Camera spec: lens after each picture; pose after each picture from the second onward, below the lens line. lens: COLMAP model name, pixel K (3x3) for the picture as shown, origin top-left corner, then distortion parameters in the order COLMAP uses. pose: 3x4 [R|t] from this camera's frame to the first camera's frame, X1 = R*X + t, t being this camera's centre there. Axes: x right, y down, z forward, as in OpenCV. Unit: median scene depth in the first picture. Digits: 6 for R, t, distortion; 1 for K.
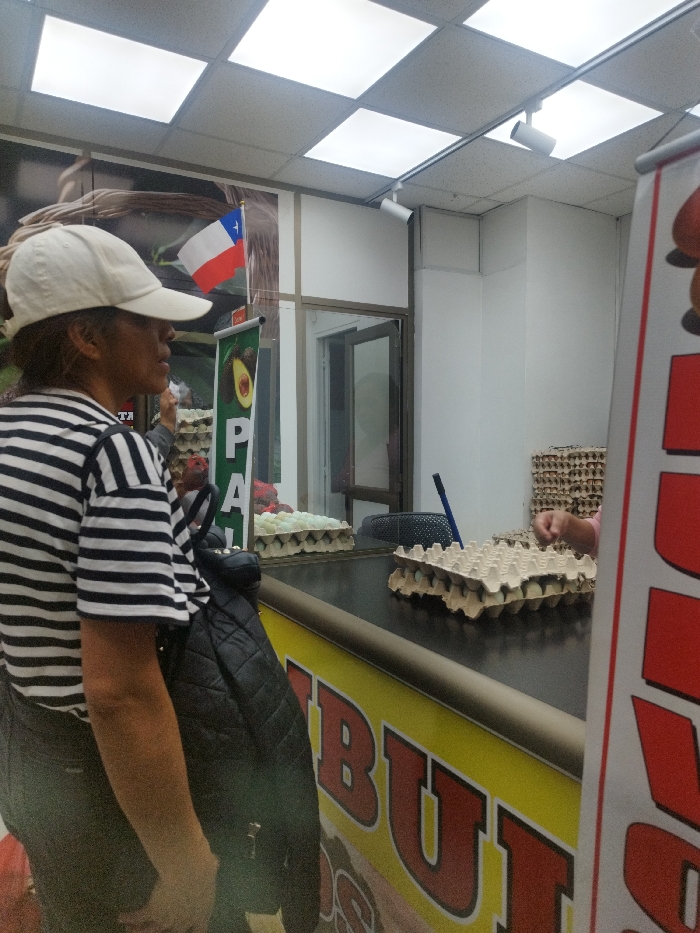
lens RADIAL K [[666.0, 0, 352.3], [0, 666.0, 470.6], [0, 0, 1]] dist [0.046218, -0.033692]
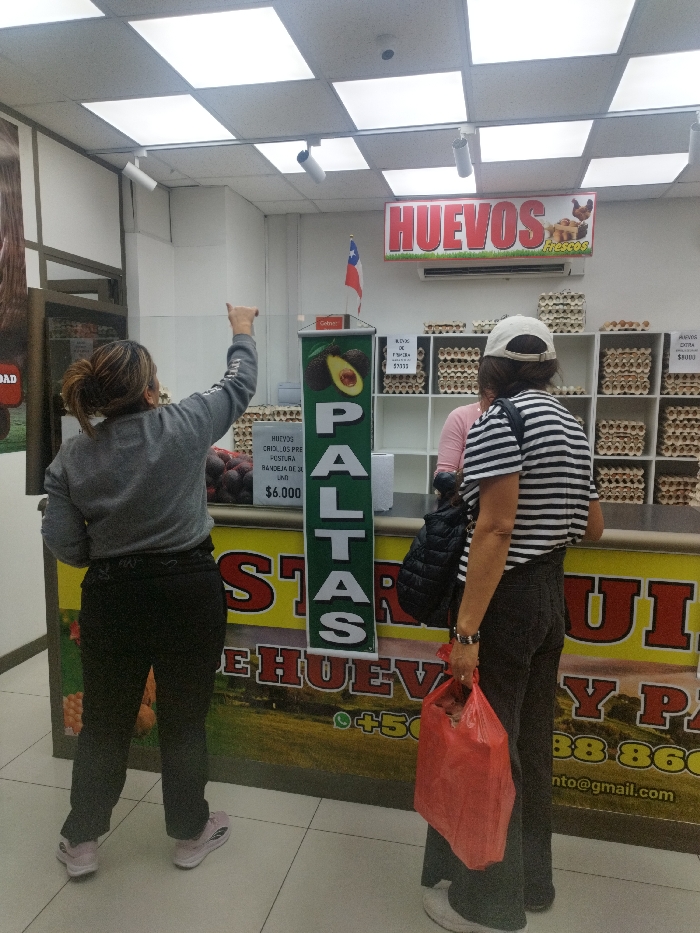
lens RADIAL K [[666.0, 0, 352.3], [0, 666.0, 470.6], [0, 0, 1]] dist [0.046218, -0.033692]
pose [[0.685768, -0.083296, 0.723038, -0.490573], [0.021739, 0.995331, 0.094046, -0.030424], [-0.727496, -0.048775, 0.684376, 0.037523]]
